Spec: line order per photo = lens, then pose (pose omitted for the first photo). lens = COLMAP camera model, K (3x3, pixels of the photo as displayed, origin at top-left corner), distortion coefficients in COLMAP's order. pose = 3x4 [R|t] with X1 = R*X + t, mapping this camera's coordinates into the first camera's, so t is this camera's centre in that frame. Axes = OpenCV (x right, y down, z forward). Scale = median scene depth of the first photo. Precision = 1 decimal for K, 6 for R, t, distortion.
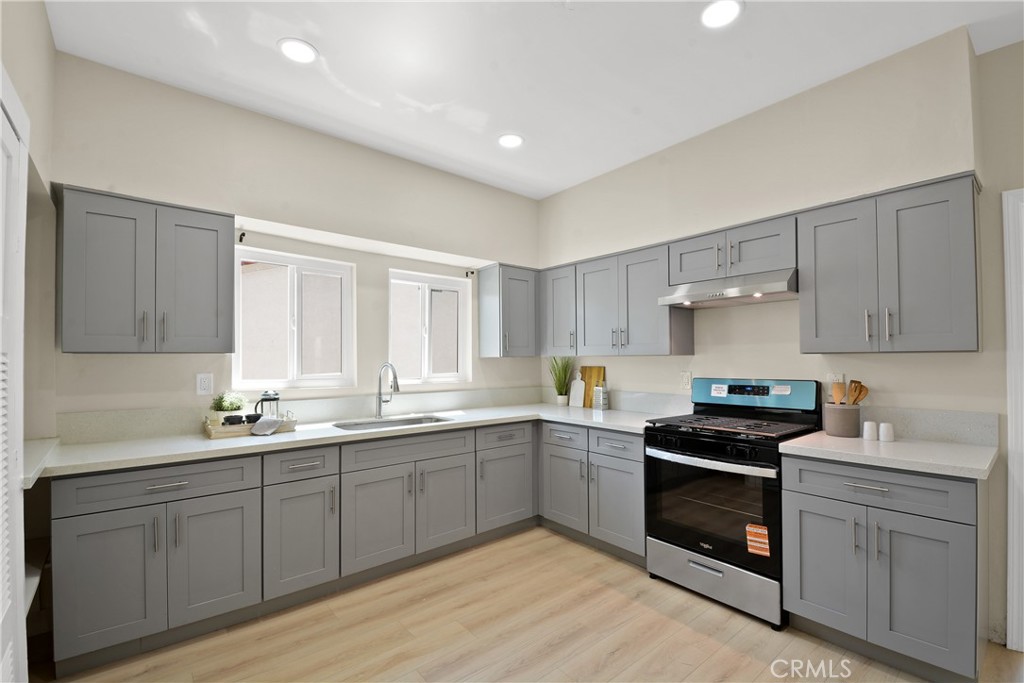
lens RADIAL K [[445.6, 0, 523.8], [0, 445.6, 354.0], [0, 0, 1]] dist [0.023291, -0.027927]
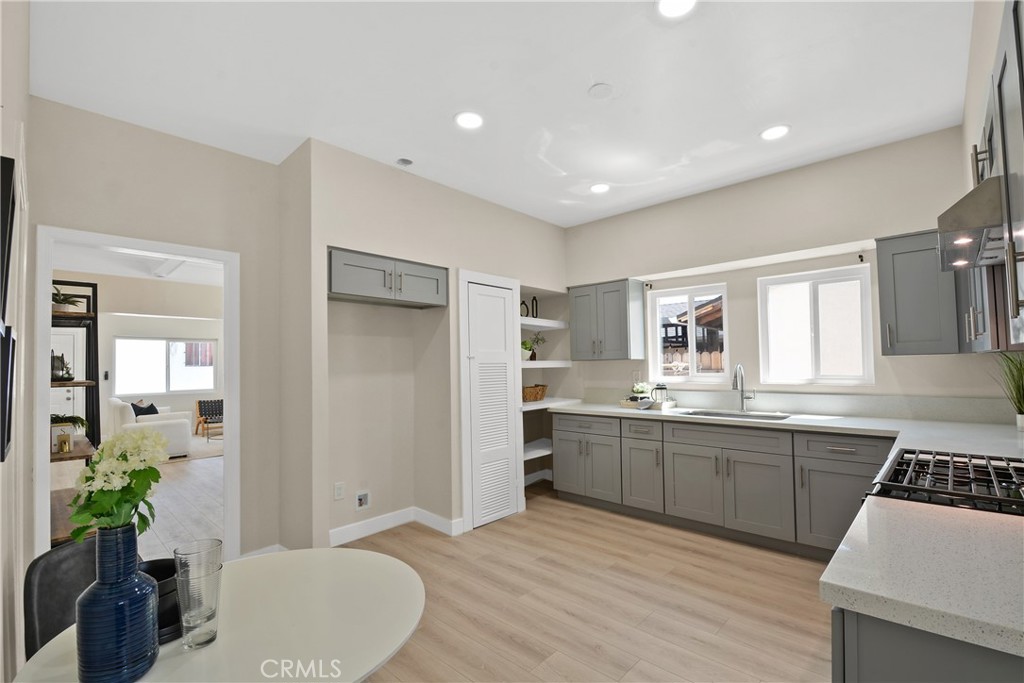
lens RADIAL K [[445.6, 0, 523.8], [0, 445.6, 354.0], [0, 0, 1]] dist [0.023291, -0.027927]
pose [[0.121388, -0.022817, -0.992343, 0.994192], [0.031229, 0.999329, -0.019158, -0.001161], [0.992114, -0.028664, 0.122019, 0.395141]]
